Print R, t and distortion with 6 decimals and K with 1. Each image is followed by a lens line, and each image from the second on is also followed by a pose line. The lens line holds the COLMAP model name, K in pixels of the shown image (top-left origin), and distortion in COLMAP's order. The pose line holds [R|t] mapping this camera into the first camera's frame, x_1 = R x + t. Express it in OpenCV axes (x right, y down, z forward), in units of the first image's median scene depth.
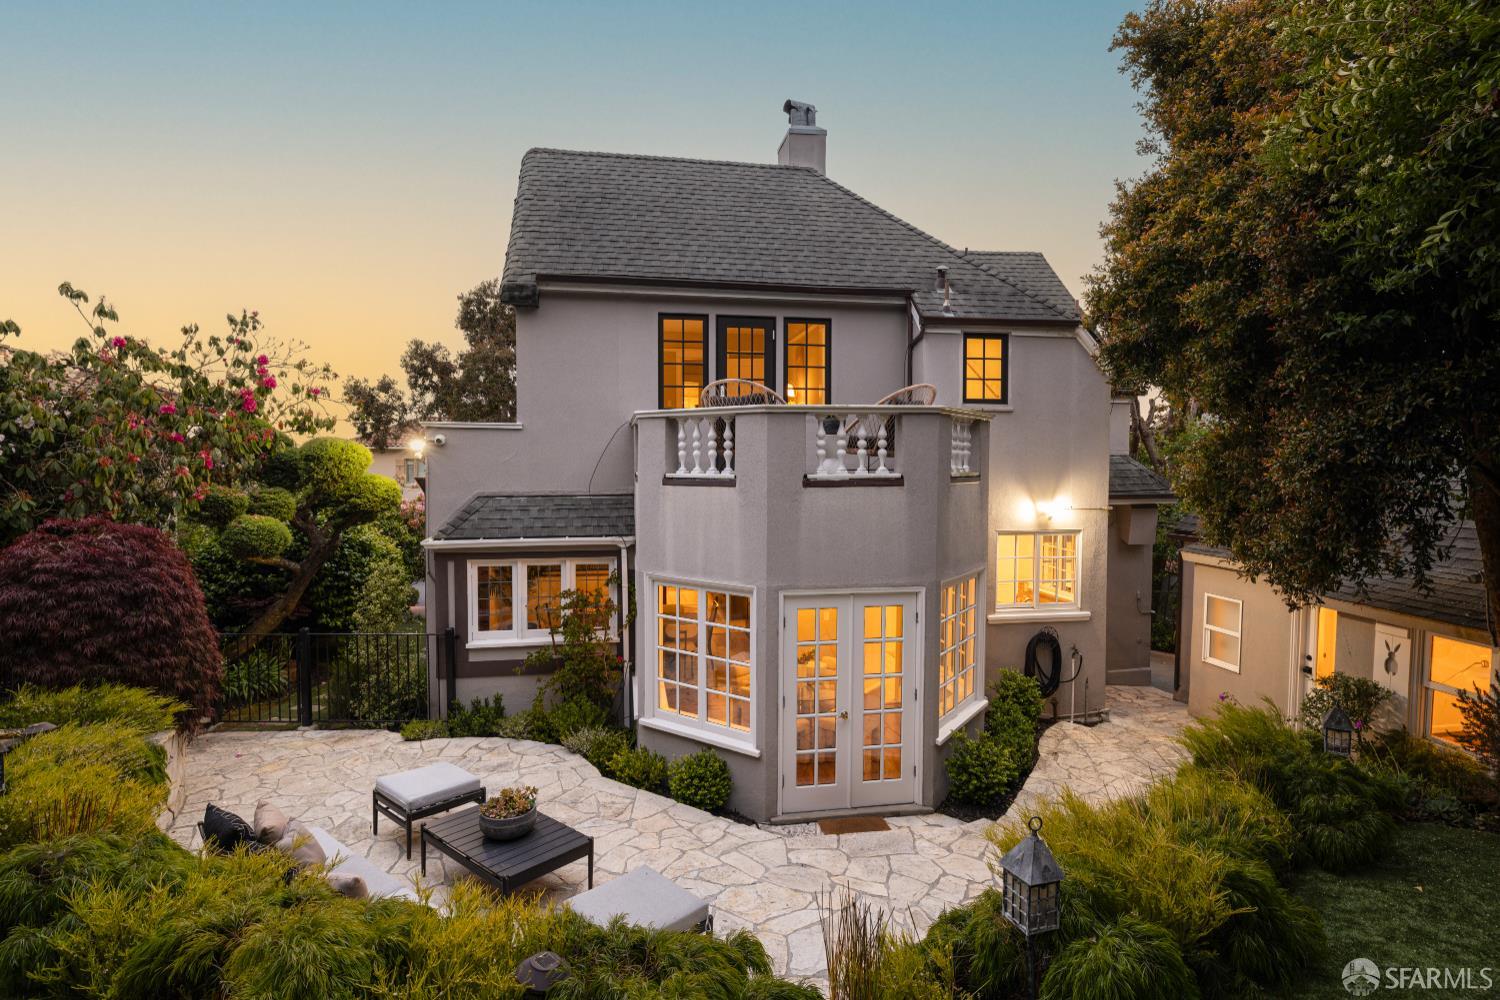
lens RADIAL K [[767.7, 0, 748.9], [0, 767.7, 493.8], [0, 0, 1]] dist [0.005734, -0.002023]
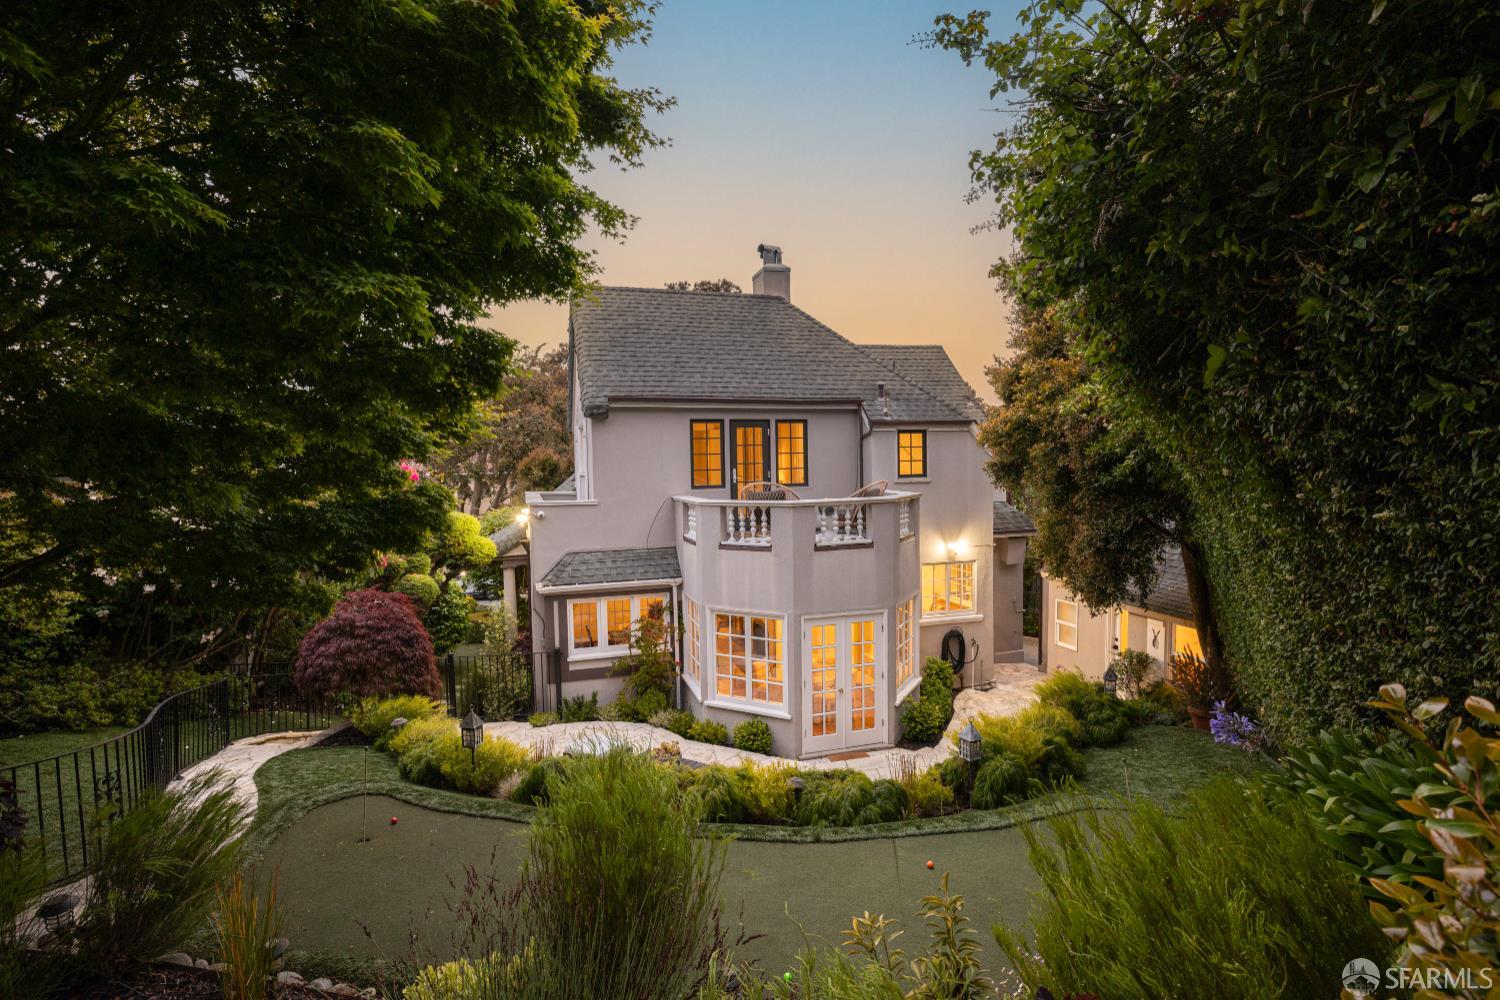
lens RADIAL K [[736.8, 0, 751.6], [0, 736.8, 504.2], [0, 0, 1]] dist [-0.001002, 0.000352]
pose [[0.992080, -0.025226, 0.123051, -0.199466], [0.023910, 0.999640, 0.012163, -0.104387], [-0.123313, -0.009125, 0.992326, -0.418754]]
